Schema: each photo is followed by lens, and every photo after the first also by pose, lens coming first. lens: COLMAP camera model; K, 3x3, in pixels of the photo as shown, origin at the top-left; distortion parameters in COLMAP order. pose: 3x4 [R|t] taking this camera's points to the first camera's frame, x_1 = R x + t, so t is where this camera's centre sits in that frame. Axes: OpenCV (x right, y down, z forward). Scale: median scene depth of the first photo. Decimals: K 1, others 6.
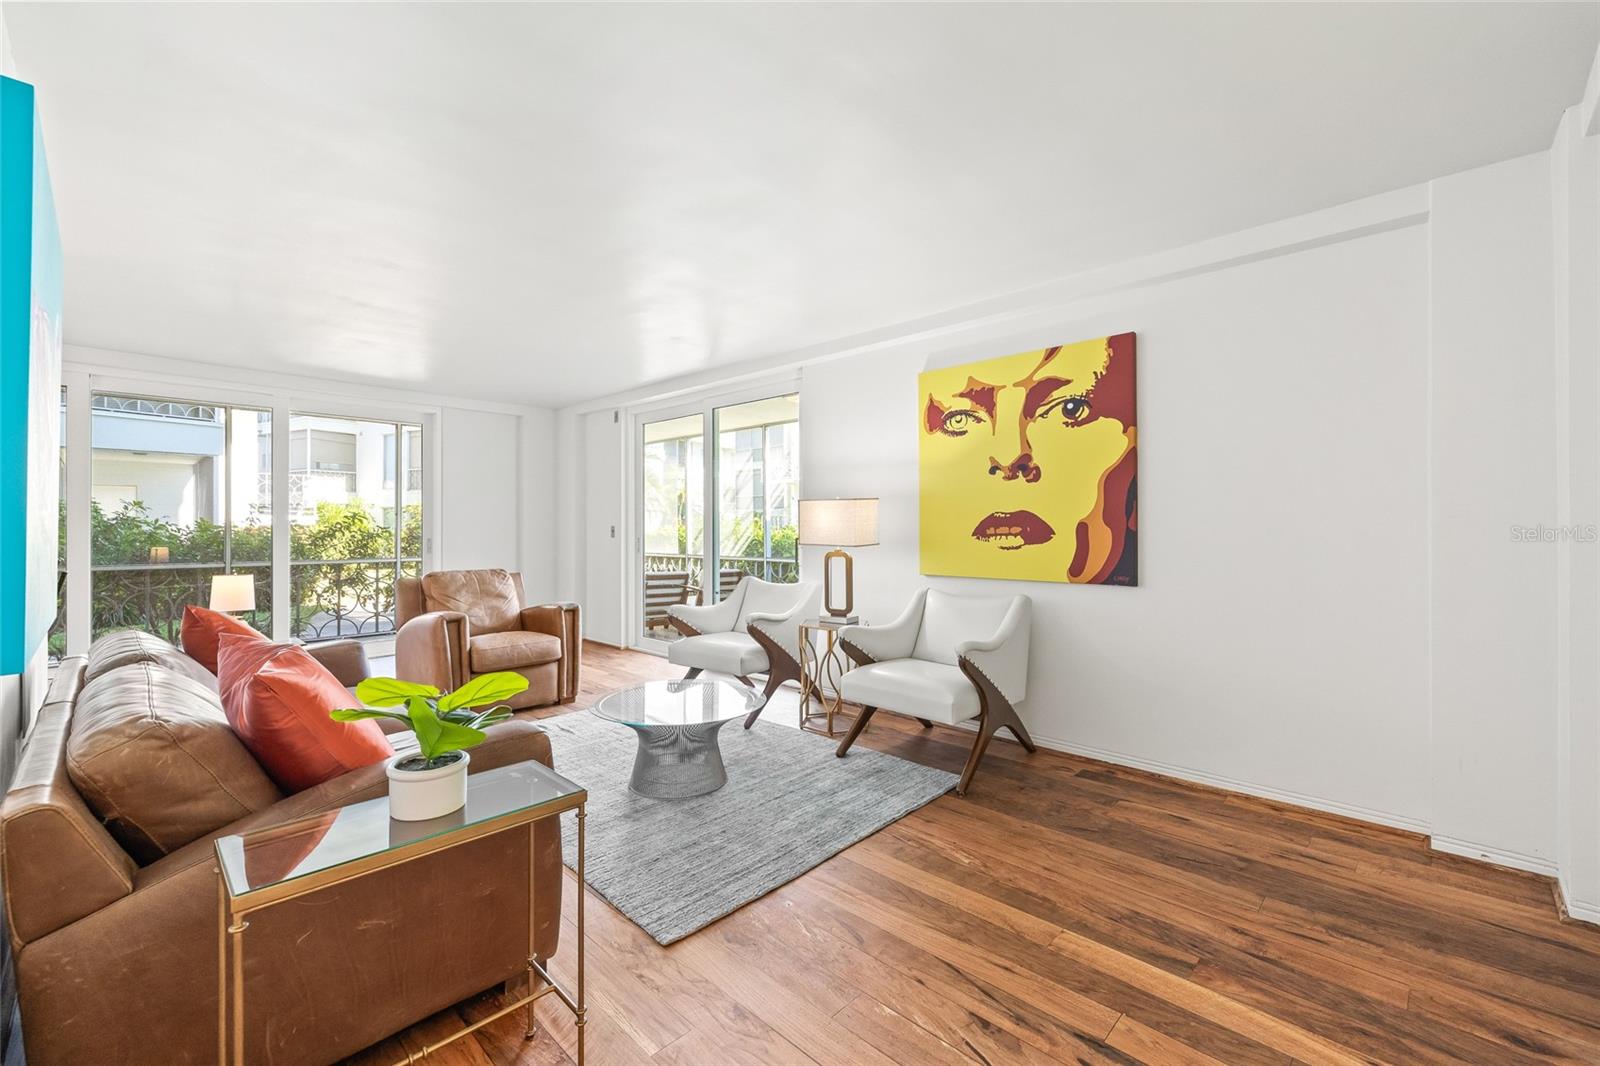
lens RADIAL K [[673.1, 0, 785.7], [0, 673.1, 519.7], [0, 0, 1]] dist [-0.001010, 0.000265]
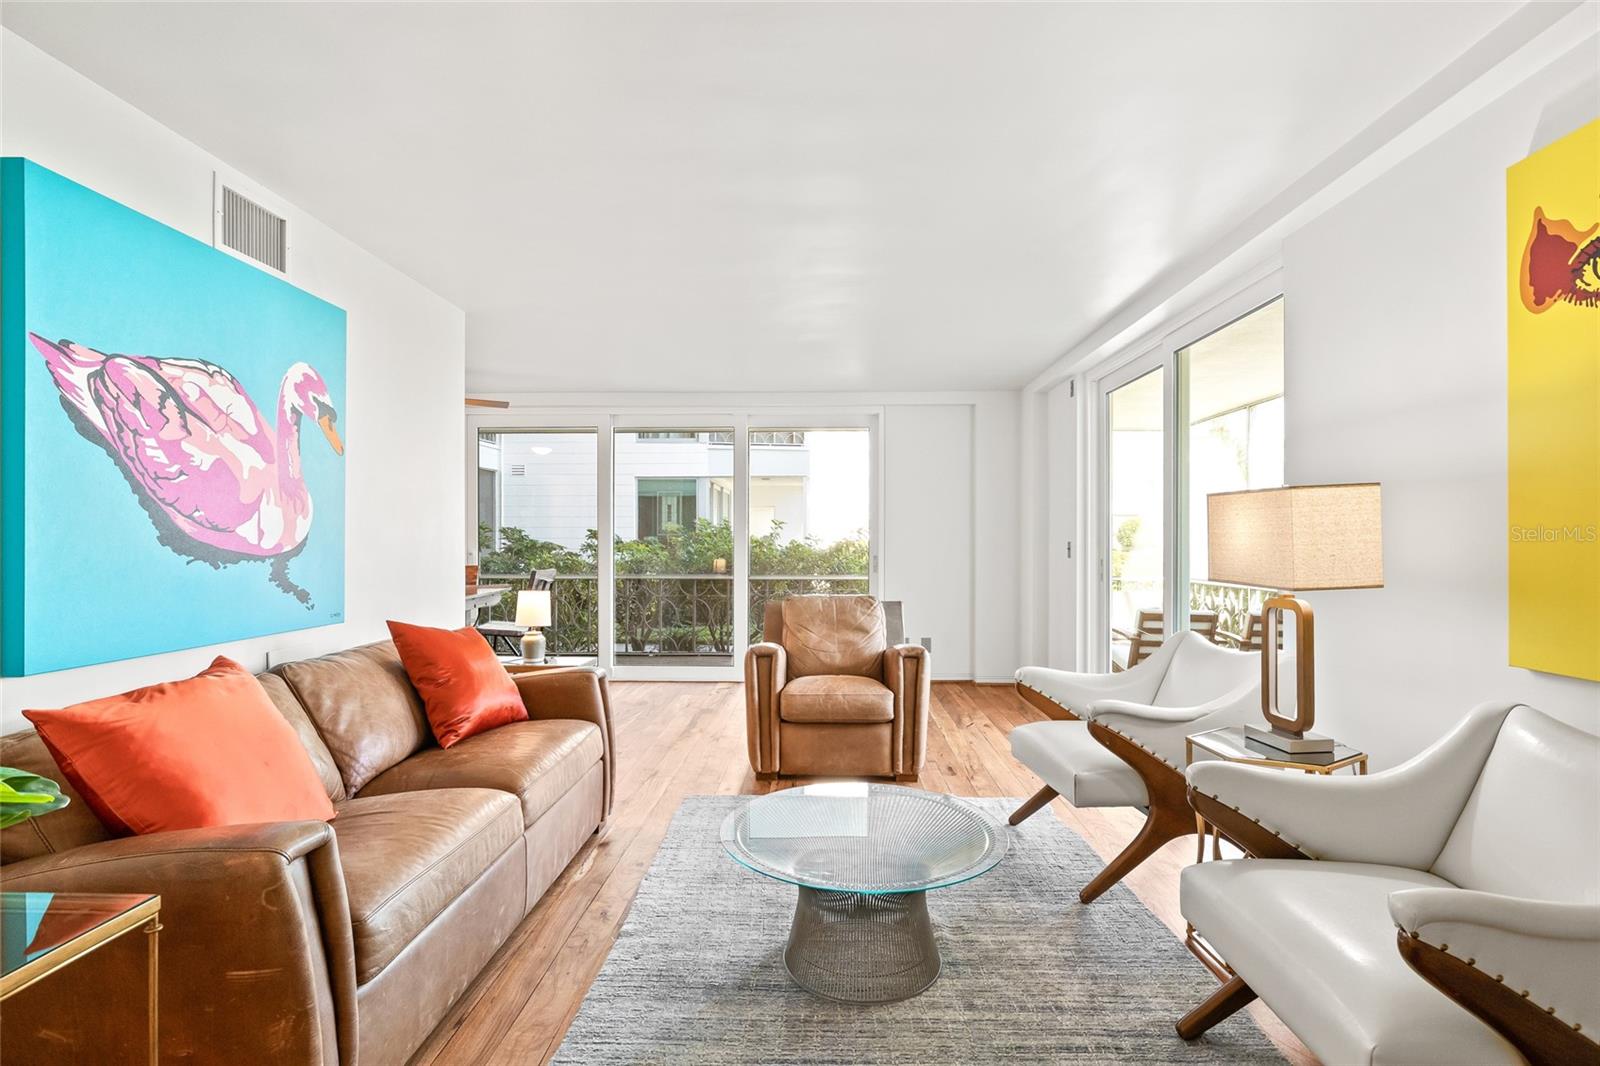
lens RADIAL K [[778.6, 0, 804.3], [0, 778.6, 544.2], [0, 0, 1]] dist [-0.001772, 0.000410]
pose [[0.683321, 0.005191, -0.730100, 0.284119], [0.005651, 0.999907, 0.012398, -0.000483], [0.730096, -0.012597, 0.683228, 0.422489]]
